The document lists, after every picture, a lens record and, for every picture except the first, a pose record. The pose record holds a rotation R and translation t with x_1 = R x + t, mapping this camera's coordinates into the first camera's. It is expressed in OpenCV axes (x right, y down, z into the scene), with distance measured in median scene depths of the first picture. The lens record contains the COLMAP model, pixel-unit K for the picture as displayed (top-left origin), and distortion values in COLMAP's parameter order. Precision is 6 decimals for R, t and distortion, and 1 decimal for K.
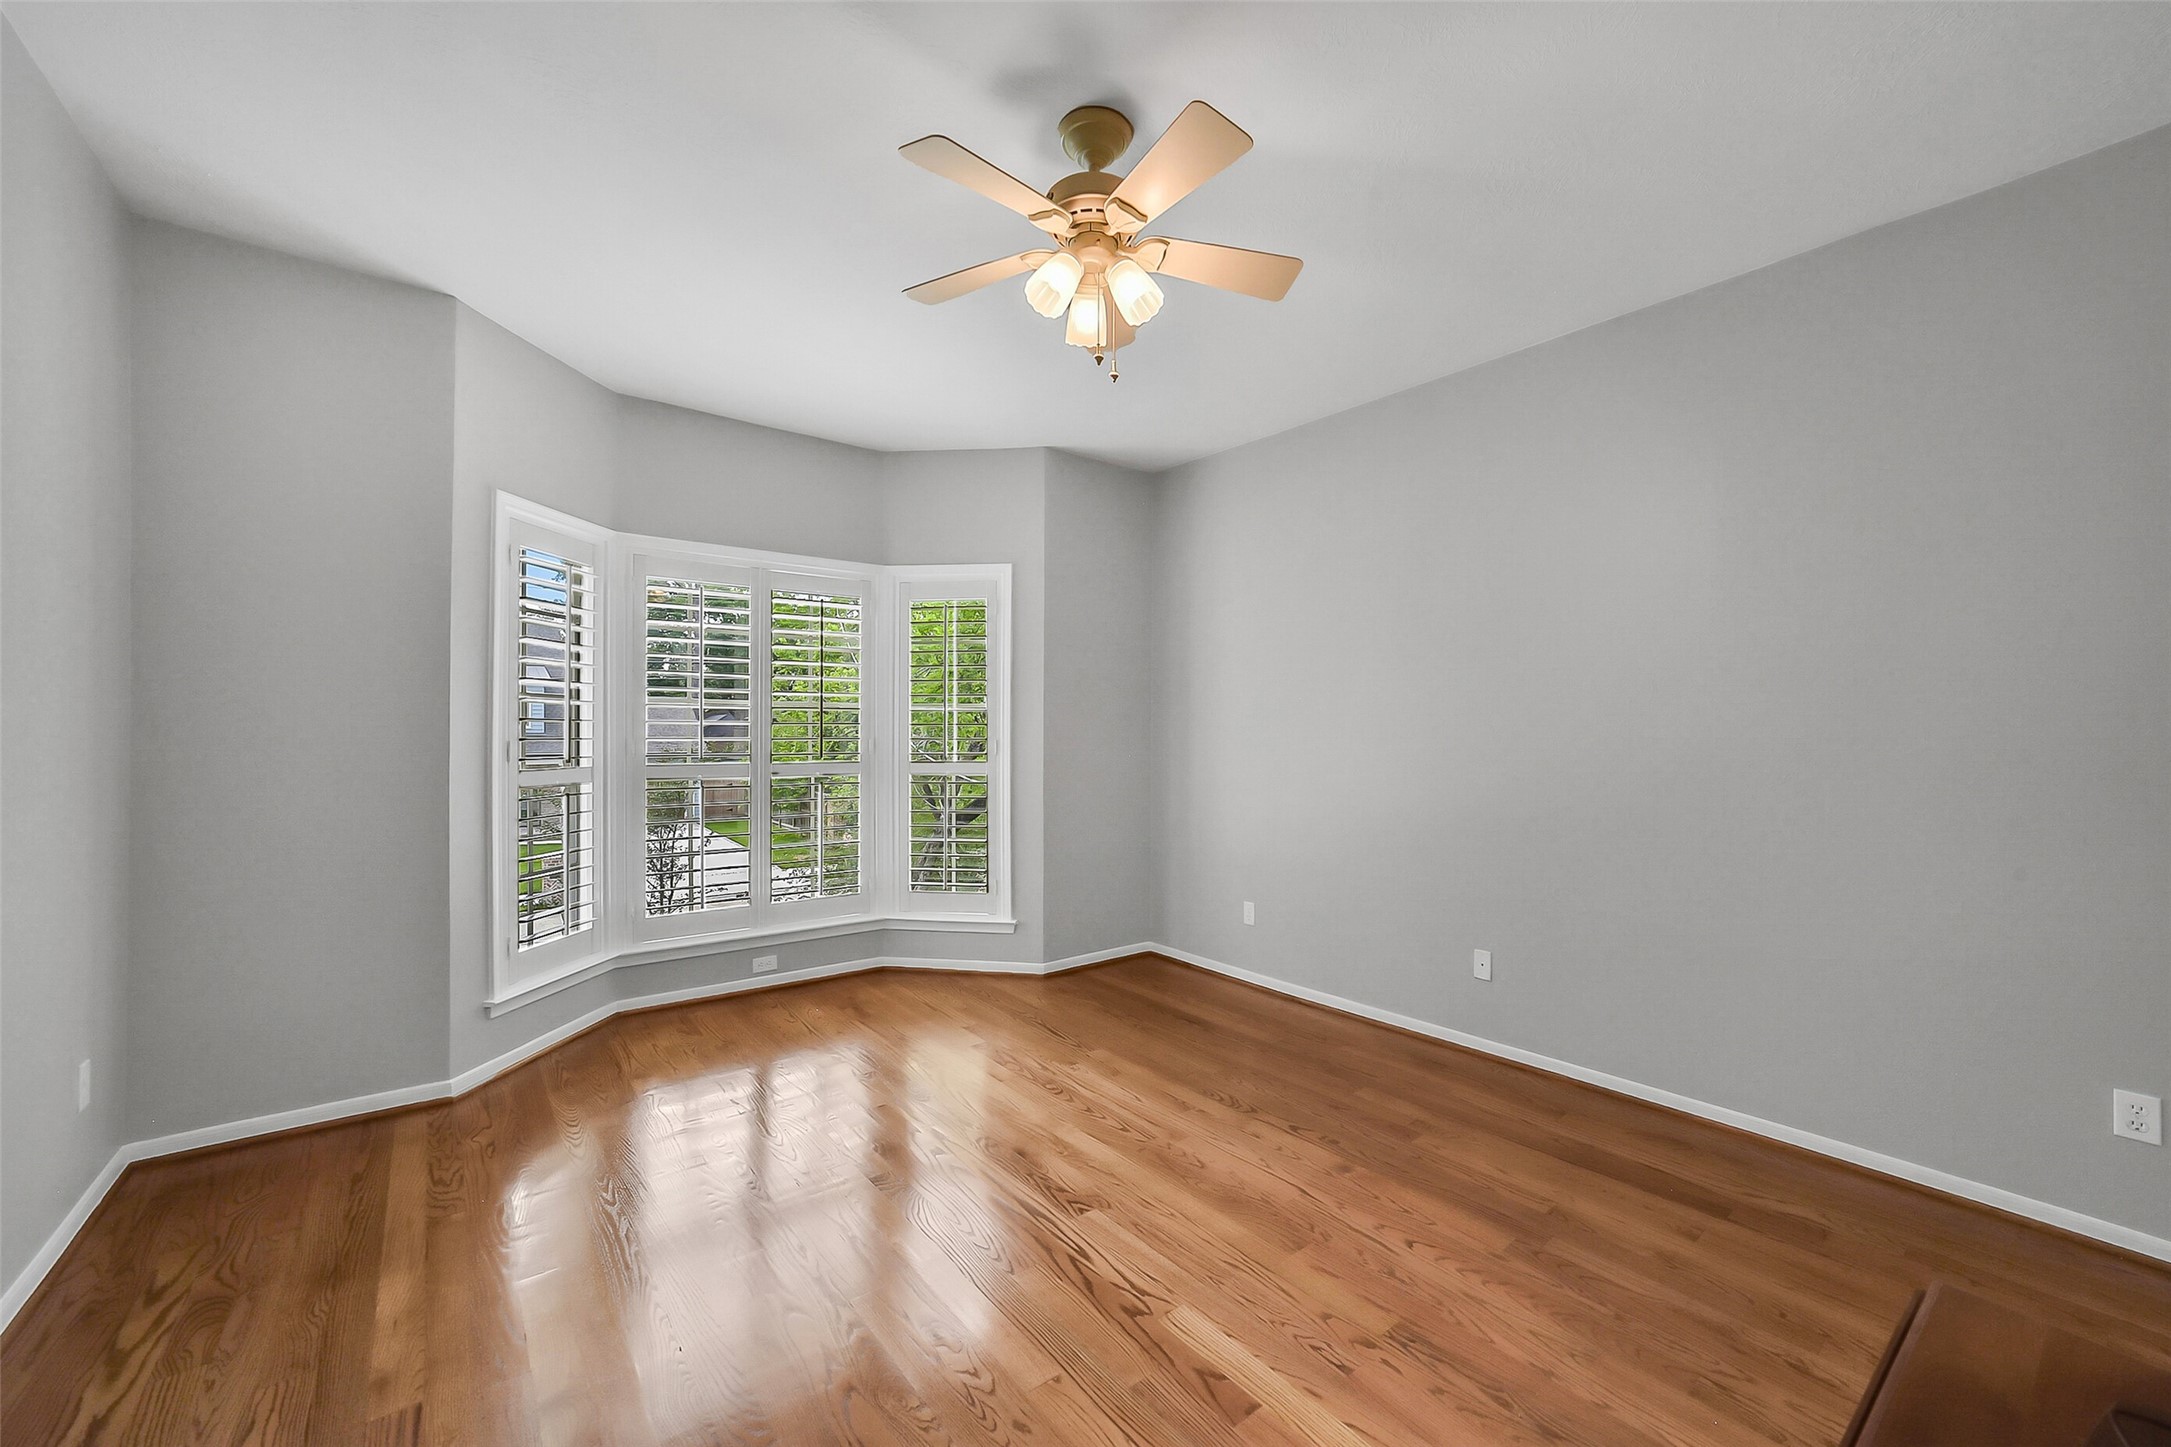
lens RADIAL K [[845.2, 0, 1083.6], [0, 845.2, 726.4], [0, 0, 1]] dist [-0.000194, 0.000000]
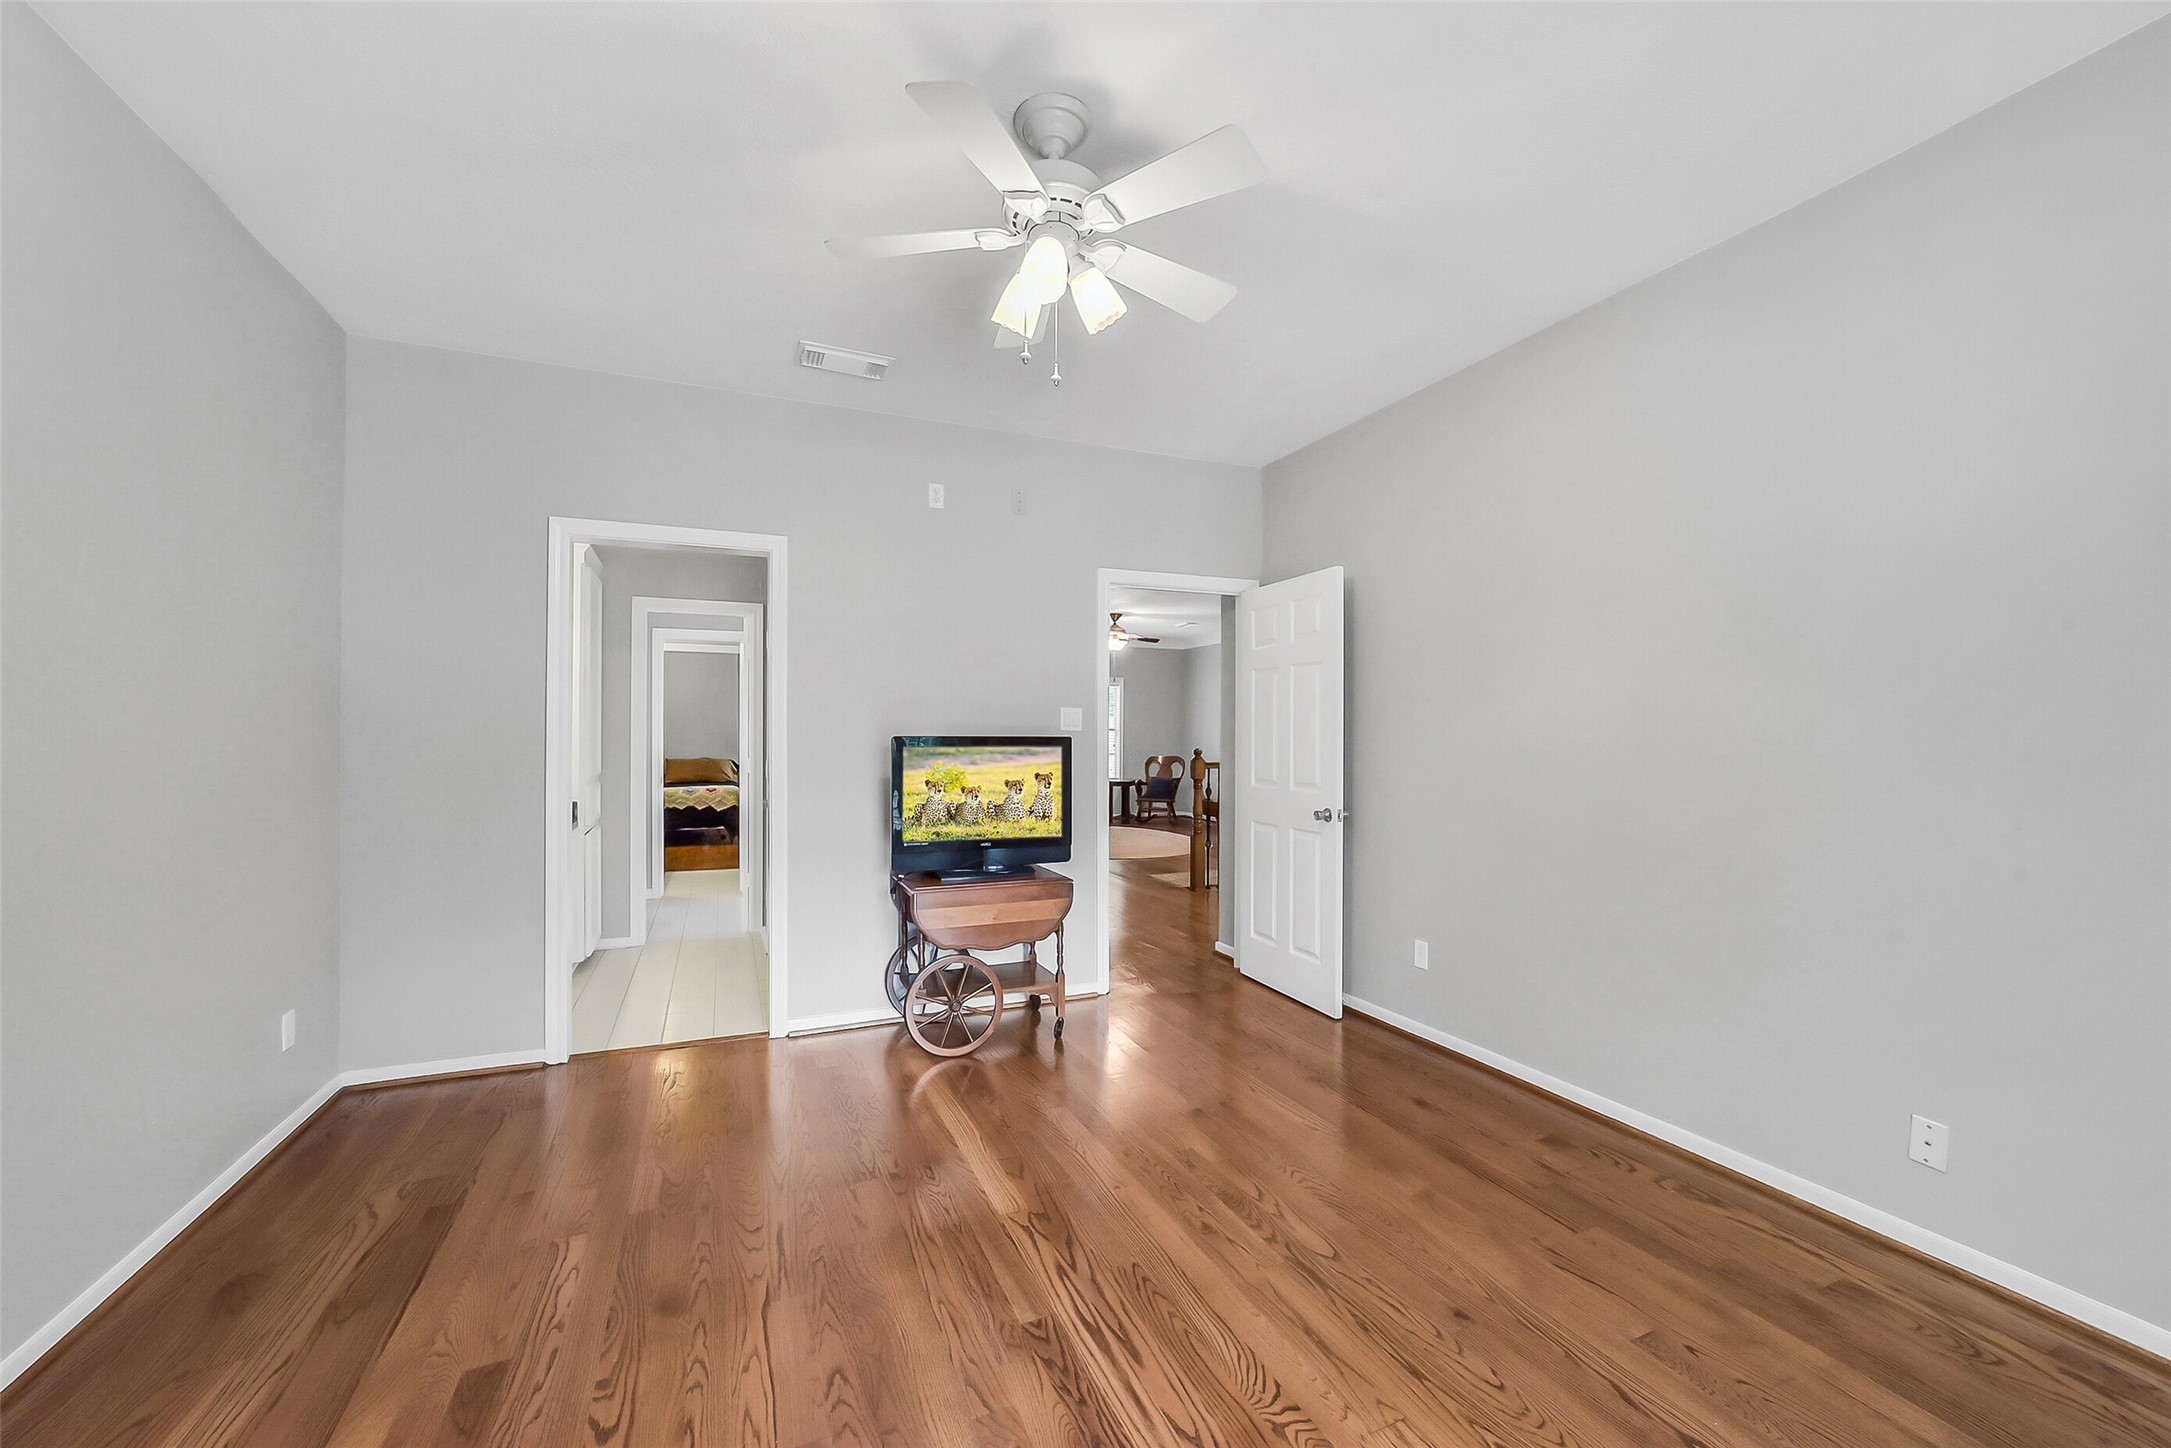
lens RADIAL K [[845.2, 0, 1082.9], [0, 845.2, 724.6], [0, 0, 1]] dist [-0.000194, 0.000000]
pose [[-0.965913, -0.002305, 0.258858, -0.253158], [-0.004679, 0.999952, -0.008557, -0.005239], [-0.258826, -0.009477, -0.965878, 1.768194]]
